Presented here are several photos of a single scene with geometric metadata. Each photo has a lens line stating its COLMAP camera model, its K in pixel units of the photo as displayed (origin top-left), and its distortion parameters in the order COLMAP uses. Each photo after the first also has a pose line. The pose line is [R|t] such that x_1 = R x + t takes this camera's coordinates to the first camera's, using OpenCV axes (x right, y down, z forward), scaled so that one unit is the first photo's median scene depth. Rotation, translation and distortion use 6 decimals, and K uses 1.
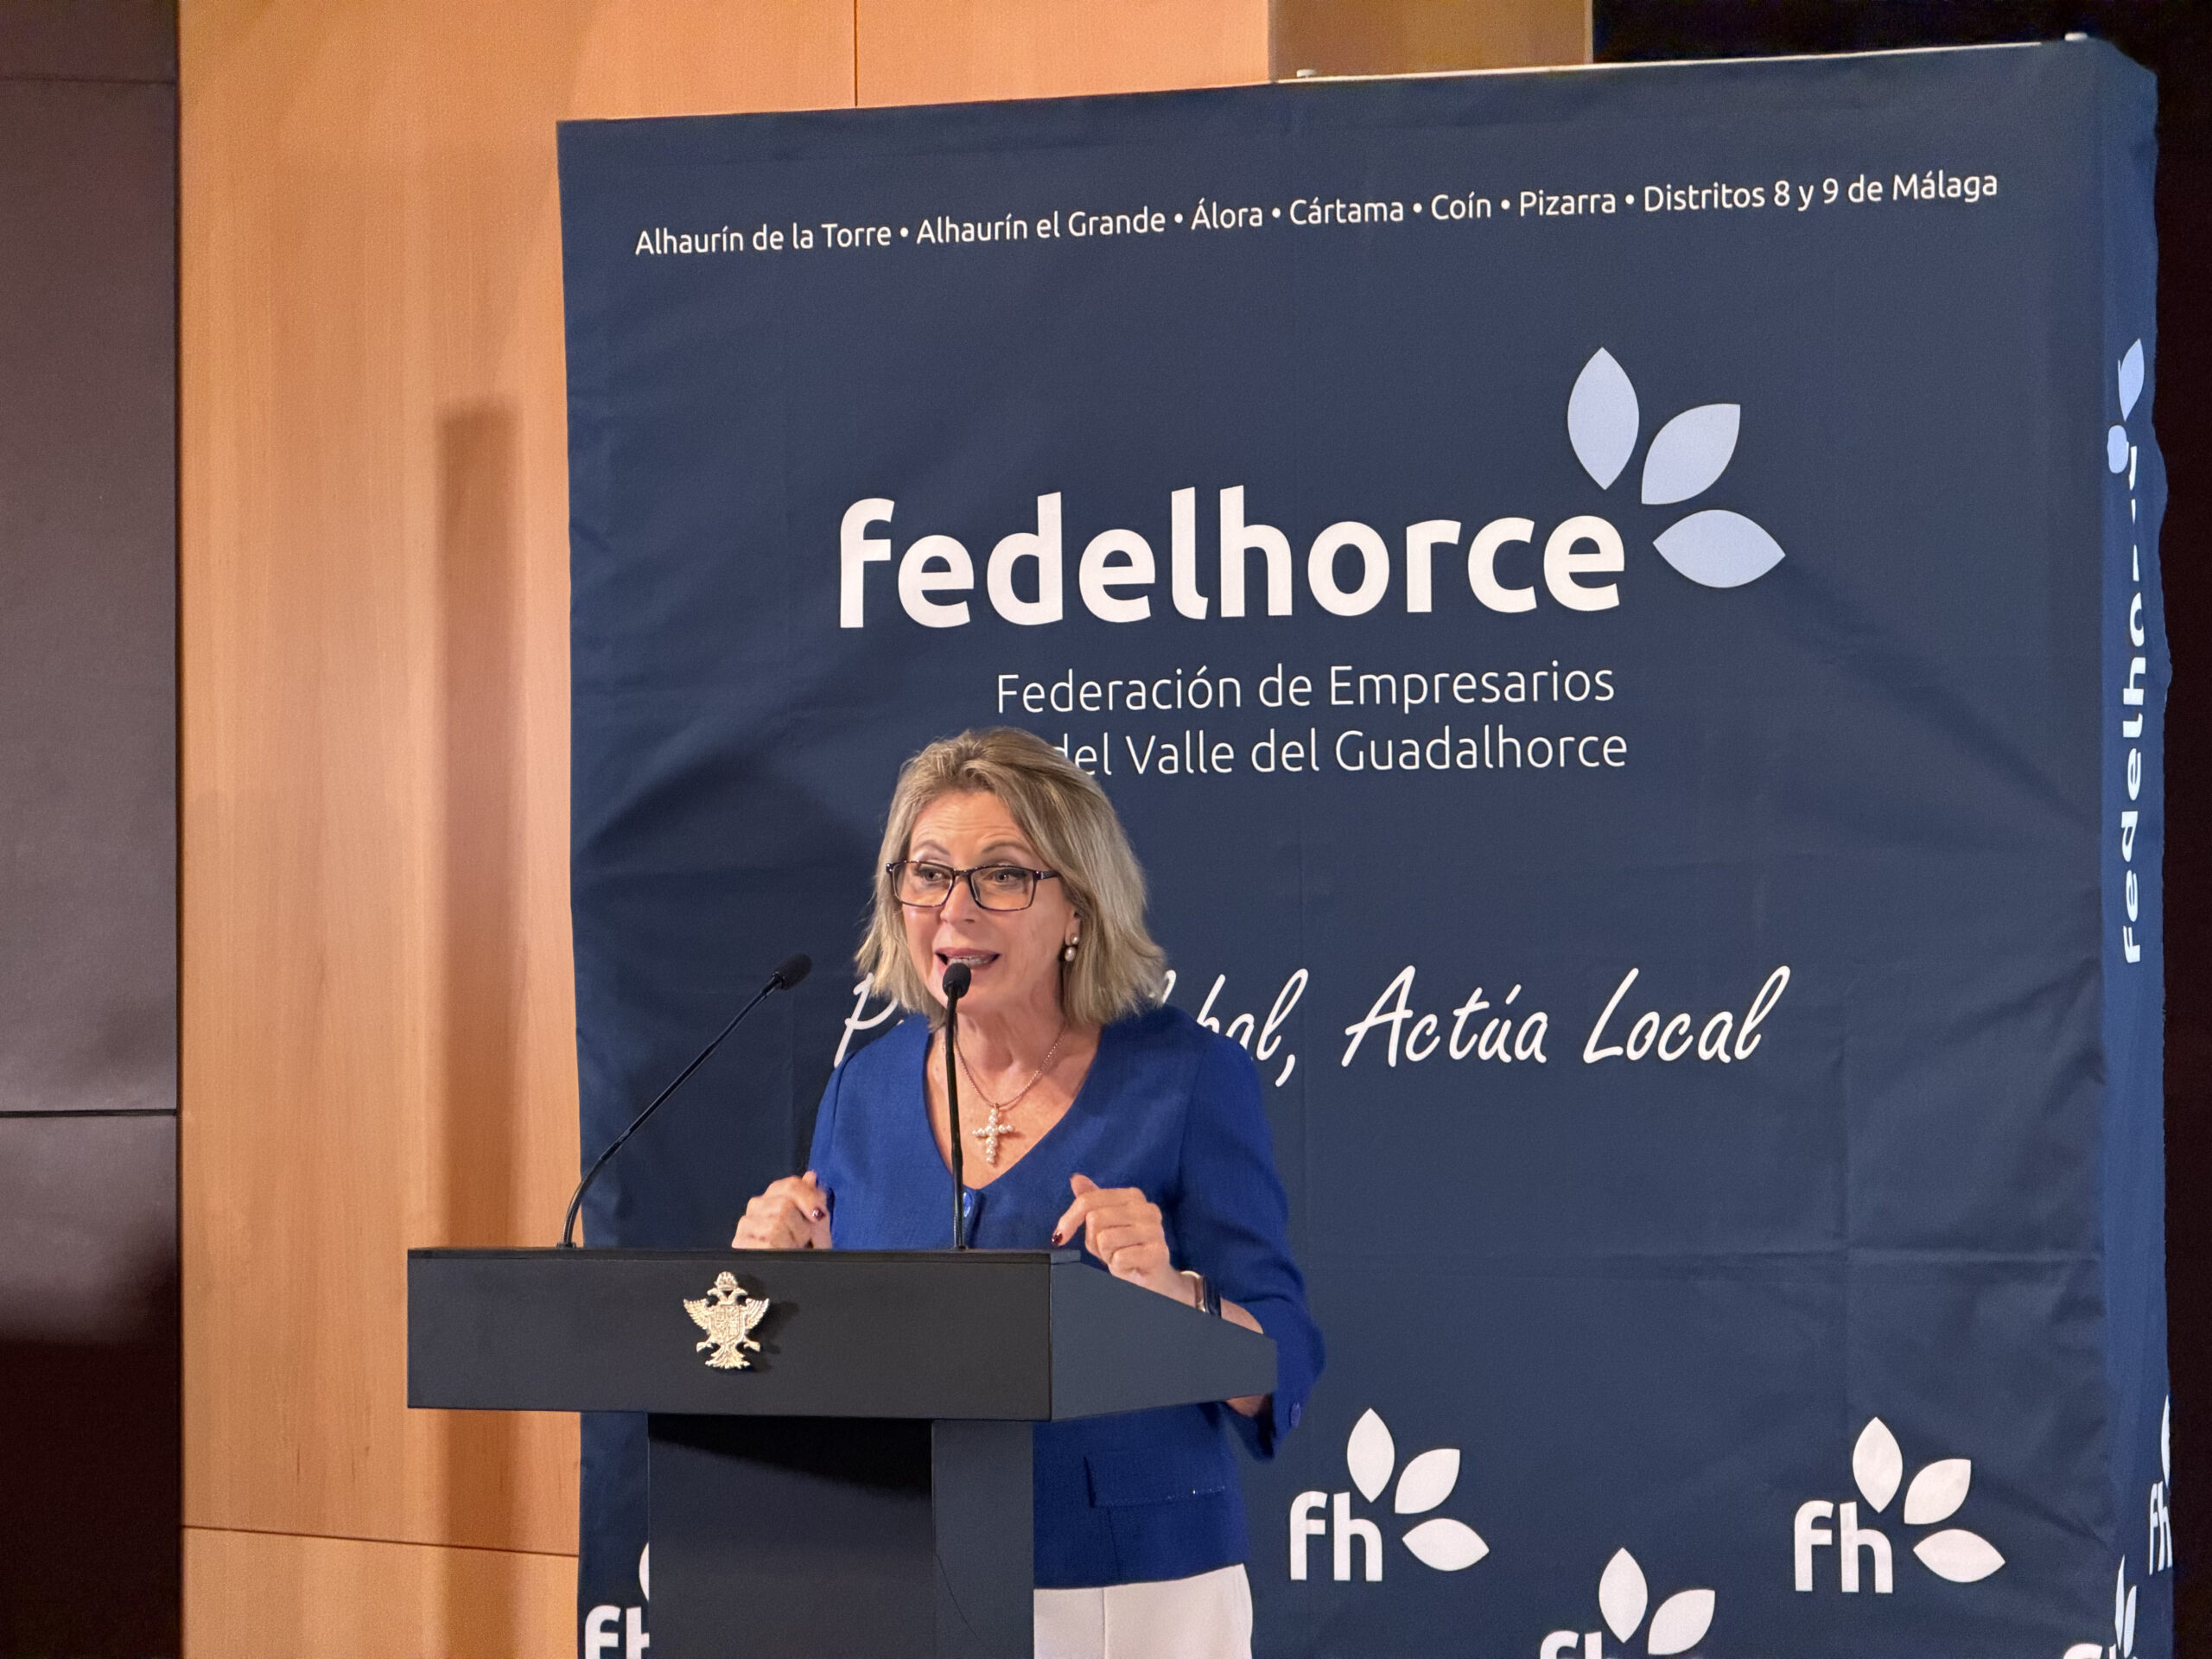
lens RADIAL K [[6679.9, 0, 1026.1], [0, 6679.9, 872.8], [0, 0, 1]] dist [0.245631, -1.363549]
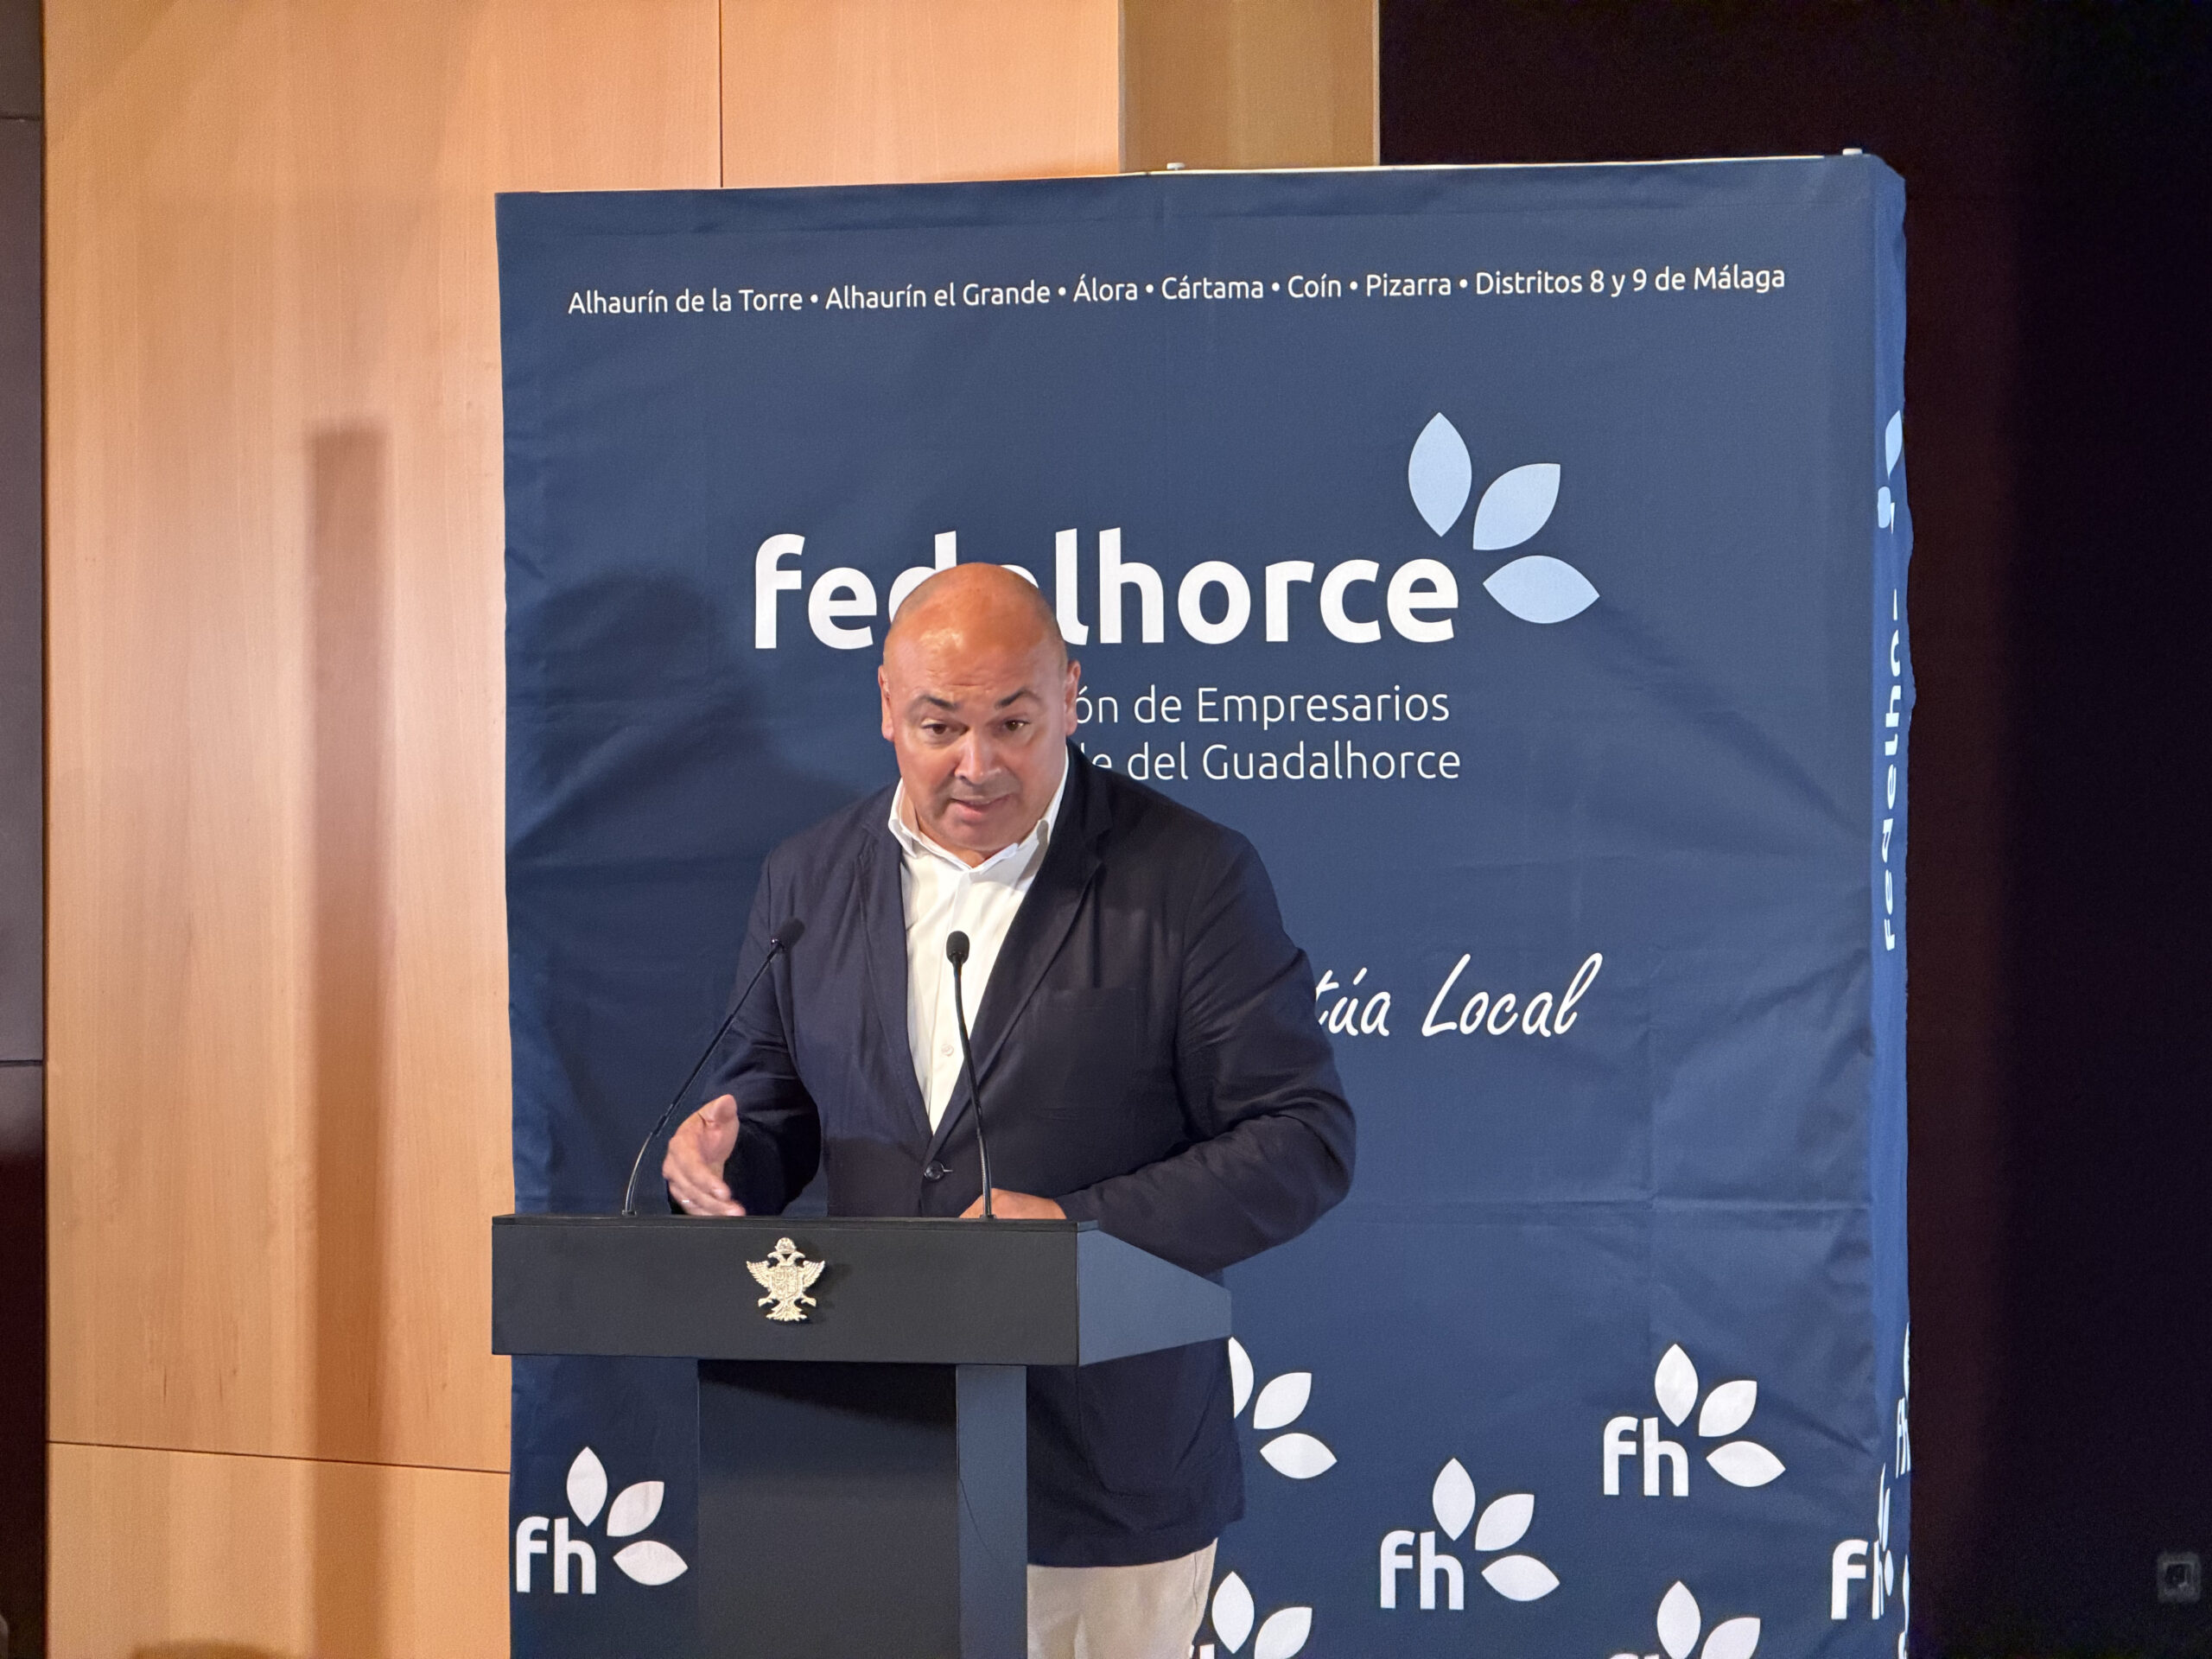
lens RADIAL K [[6660.3, 0, 1106.0], [0, 6660.3, 829.5], [0, 0, 1]] dist [0.189288, 1.589616]
pose [[0.993848, 0.001823, 0.110737, -0.096278], [-0.003369, 0.999899, 0.013772, -0.022463], [-0.110701, -0.014060, 0.993754, -0.127404]]
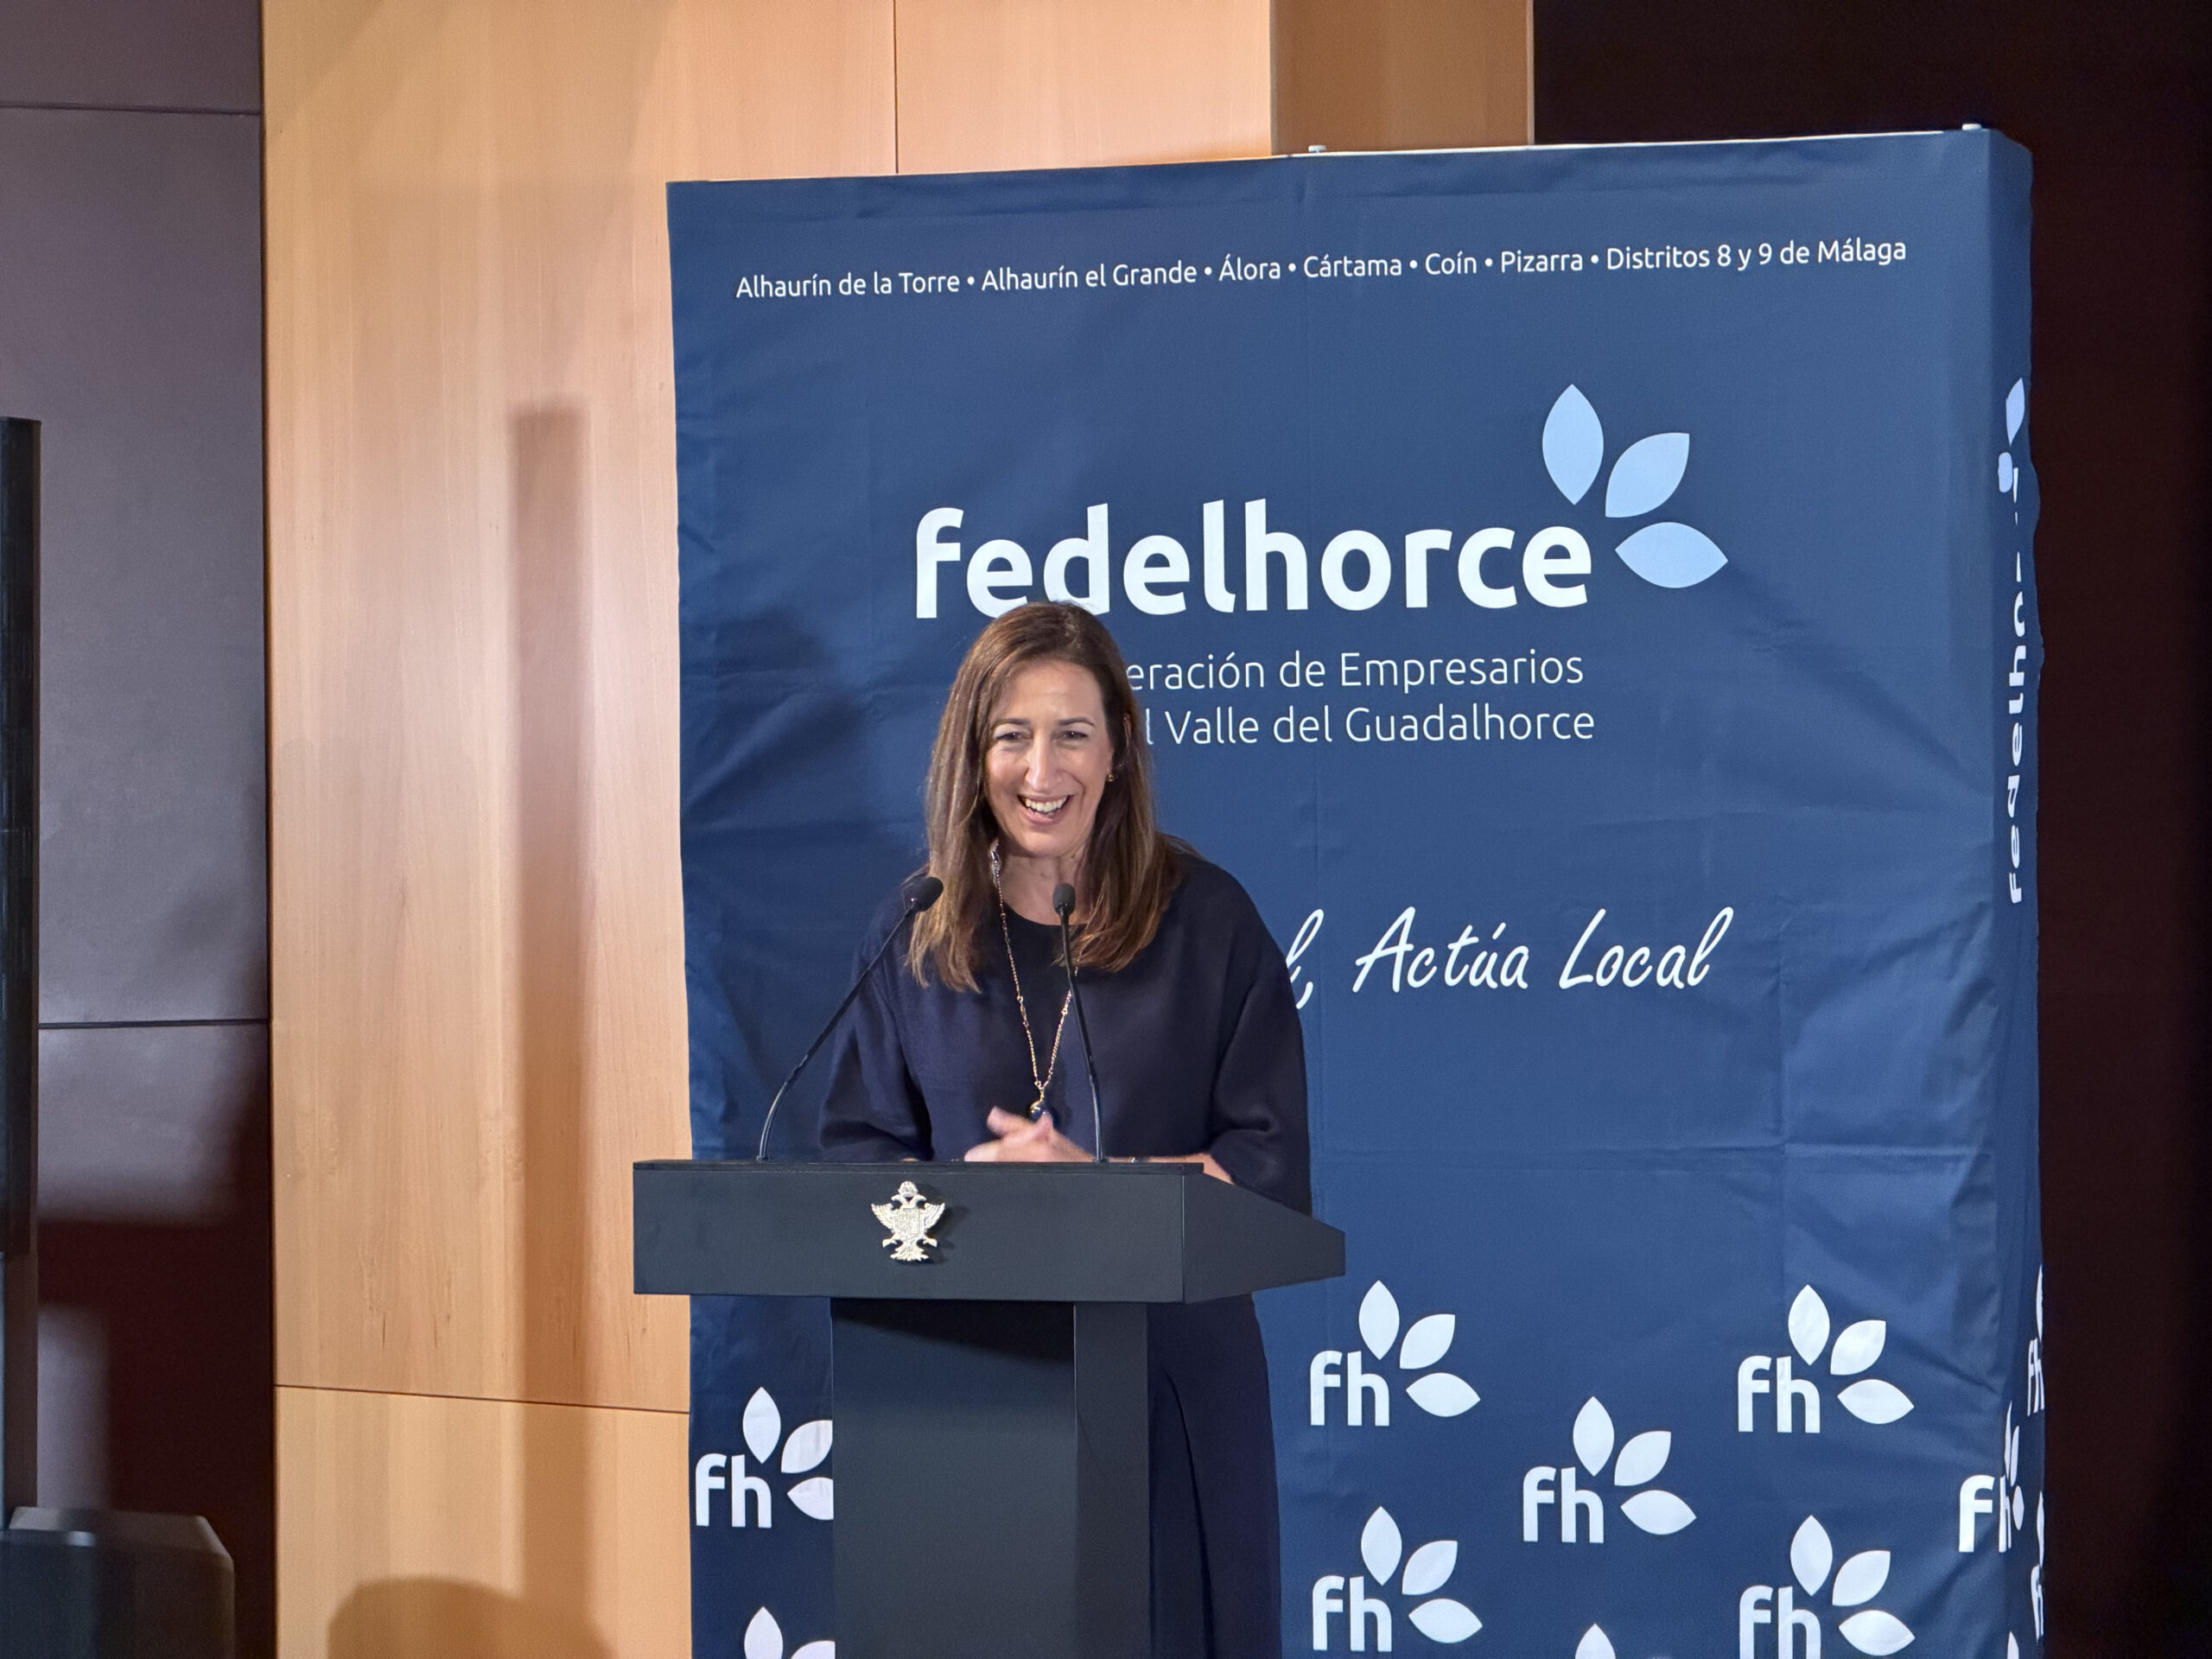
lens RADIAL K [[6660.3, 0, 1106.0], [0, 6660.3, 829.5], [0, 0, 1]] dist [0.189288, 1.589616]
pose [[0.998273, -0.005177, 0.058515, -0.065101], [0.004026, 0.999796, 0.019773, -0.023318], [-0.058605, -0.019503, 0.998091, -0.171568]]
